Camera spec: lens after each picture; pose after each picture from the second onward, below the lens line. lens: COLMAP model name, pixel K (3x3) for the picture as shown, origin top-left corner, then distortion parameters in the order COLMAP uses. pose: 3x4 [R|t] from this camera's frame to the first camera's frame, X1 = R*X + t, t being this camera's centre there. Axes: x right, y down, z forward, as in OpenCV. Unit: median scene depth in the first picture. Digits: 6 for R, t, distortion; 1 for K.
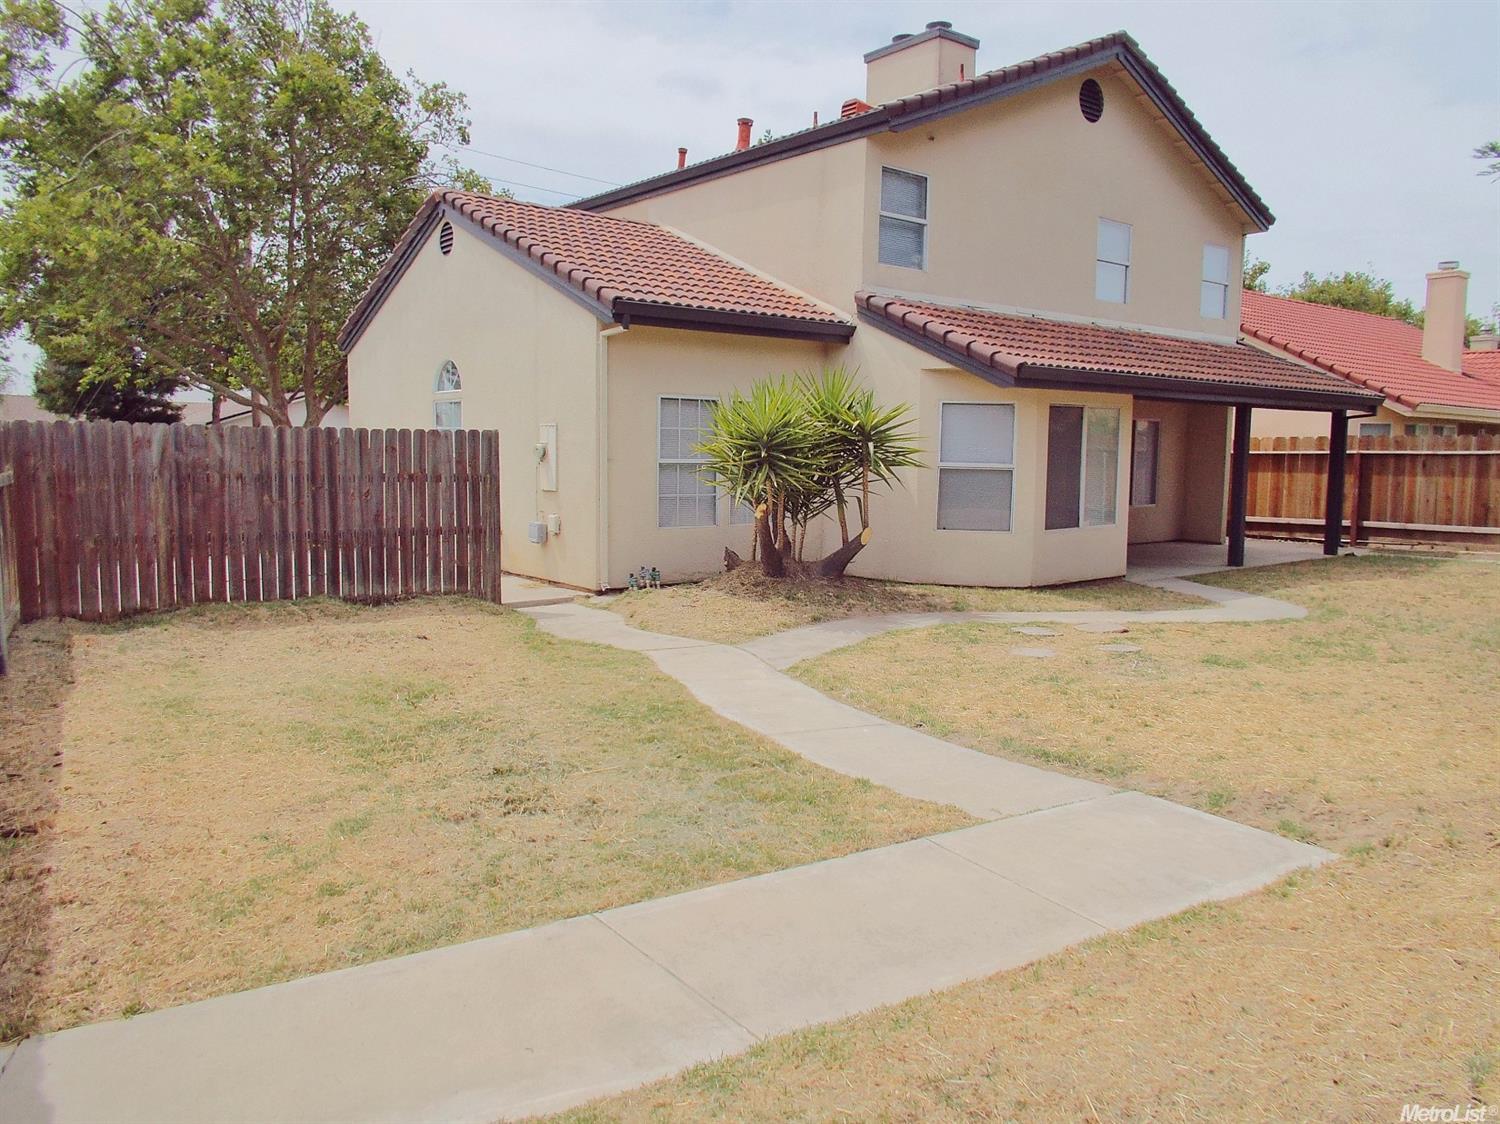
lens RADIAL K [[1105.2, 0, 746.0], [0, 1105.2, 564.4], [0, 0, 1]] dist [-0.011350, 0.008390]
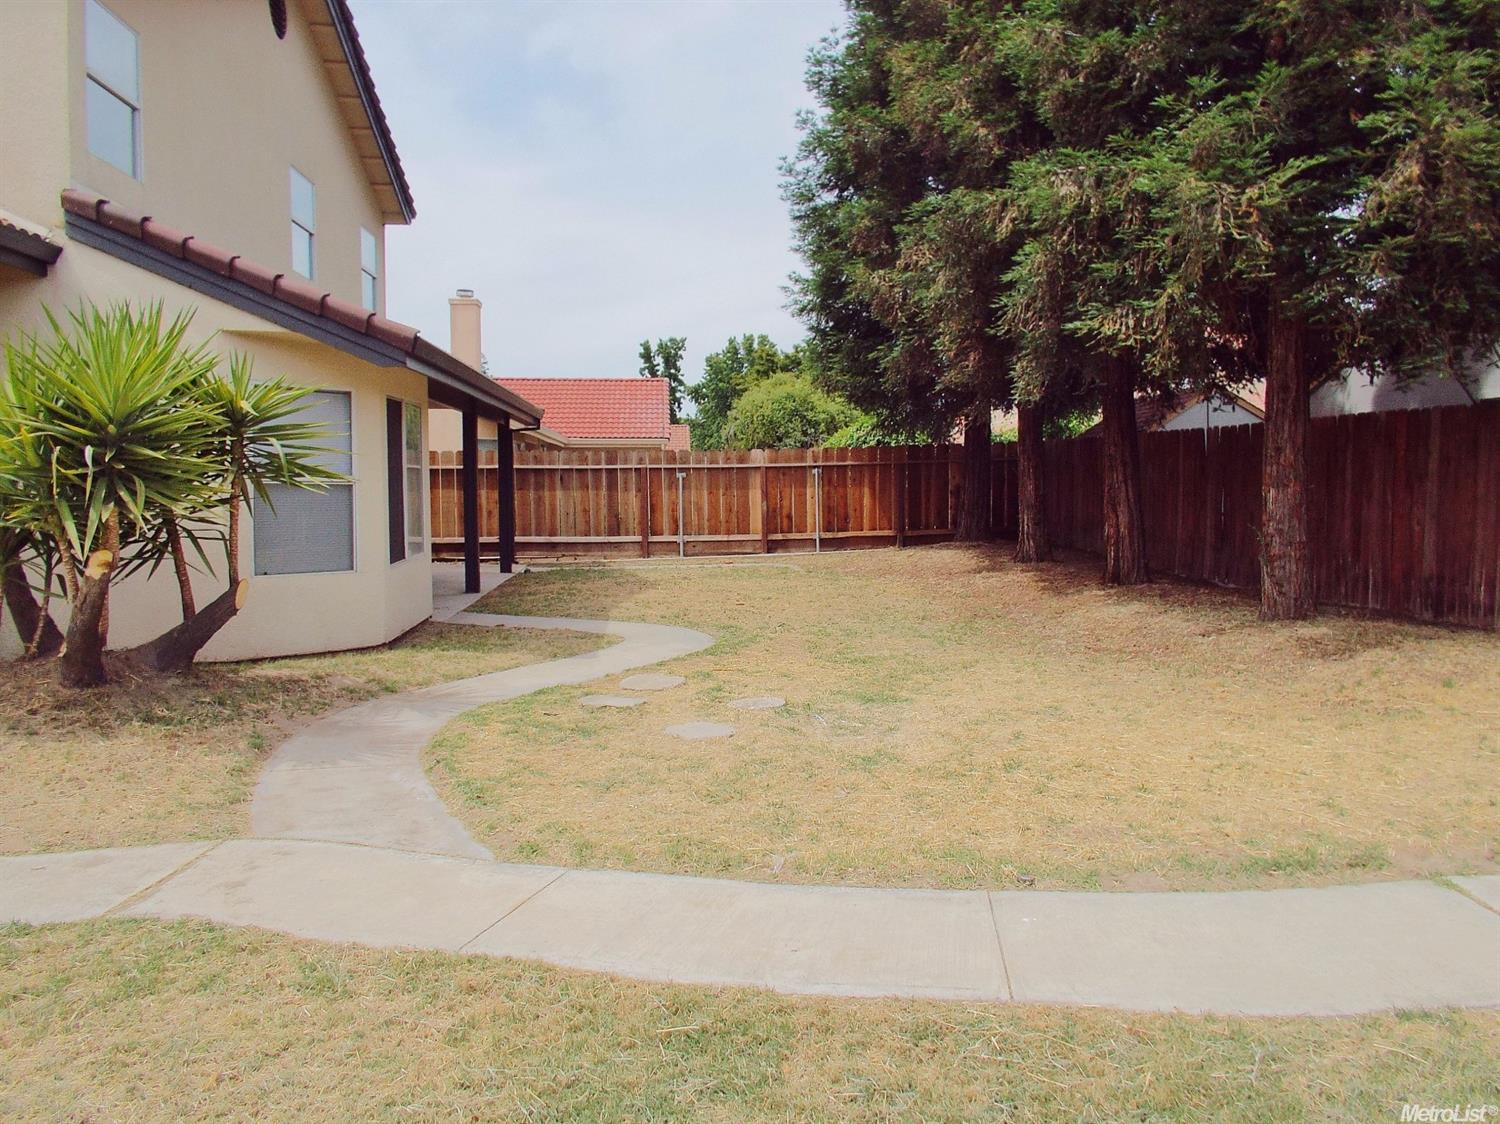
lens RADIAL K [[1105.2, 0, 753.0], [0, 1105.2, 557.3], [0, 0, 1]] dist [-0.011350, 0.008390]
pose [[0.538195, -0.061501, 0.840574, -0.167543], [0.083623, 0.996310, 0.019354, -0.023411], [-0.838662, 0.059875, 0.541352, 0.301874]]
